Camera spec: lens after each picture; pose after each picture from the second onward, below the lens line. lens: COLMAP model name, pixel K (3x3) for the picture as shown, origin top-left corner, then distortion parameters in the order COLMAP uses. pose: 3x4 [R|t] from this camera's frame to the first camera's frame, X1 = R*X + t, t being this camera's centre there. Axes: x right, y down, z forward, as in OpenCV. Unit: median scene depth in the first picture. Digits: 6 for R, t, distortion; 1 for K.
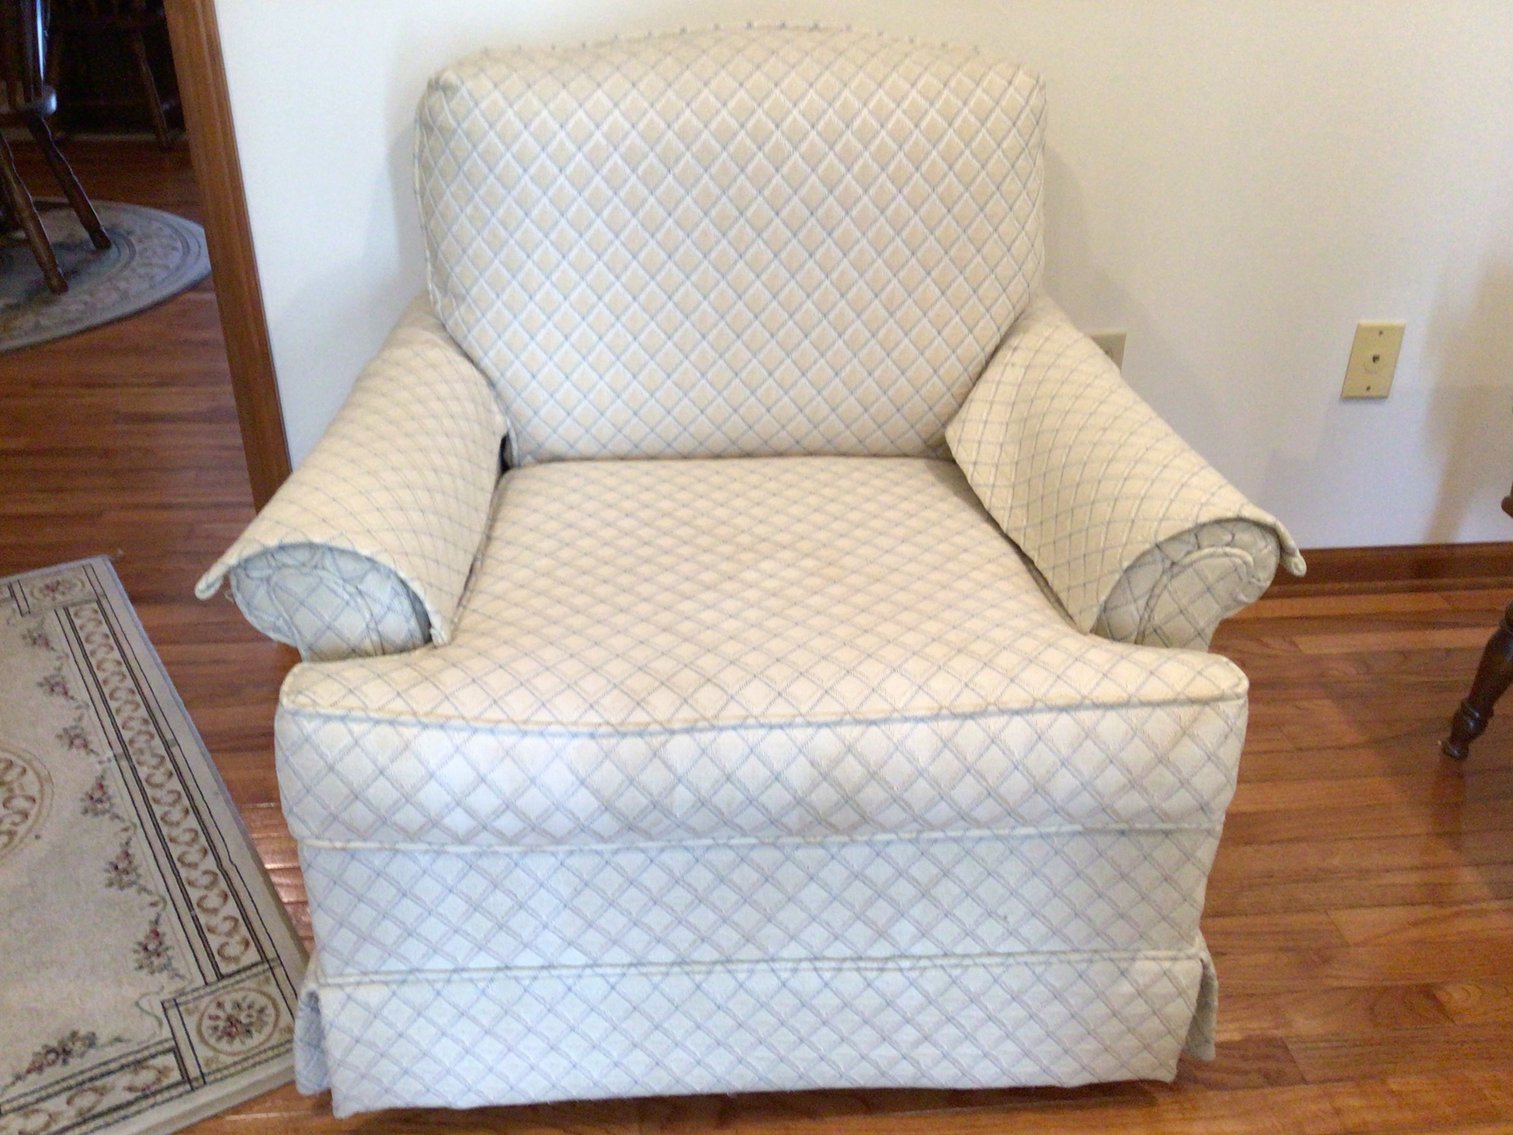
lens RADIAL K [[1344.7, 0, 771.4], [0, 1344.7, 578.4], [0, 0, 1]] dist [0.078116, -0.126303]
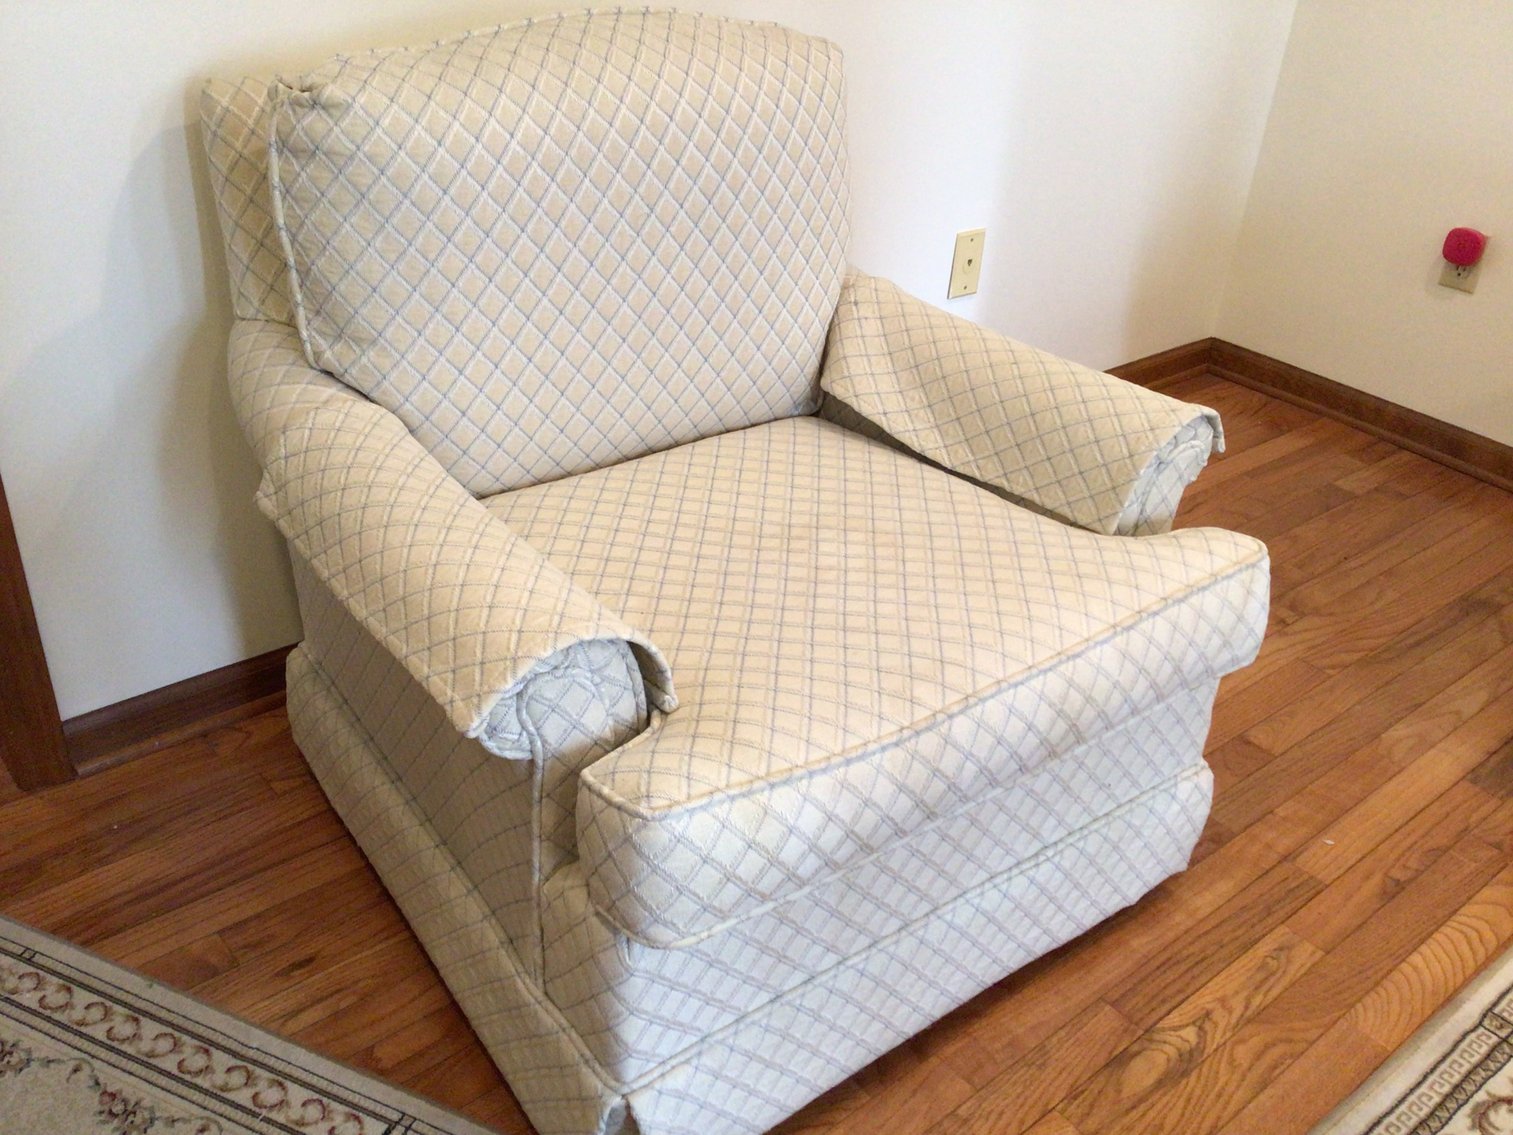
lens RADIAL K [[1344.7, 0, 751.7], [0, 1344.7, 571.6], [0, 0, 1]] dist [0.078116, -0.126303]
pose [[0.827086, -0.253322, 0.501754, -0.579366], [0.221008, 0.967347, 0.124080, -0.134181], [-0.516803, 0.008267, 0.856065, 0.133318]]
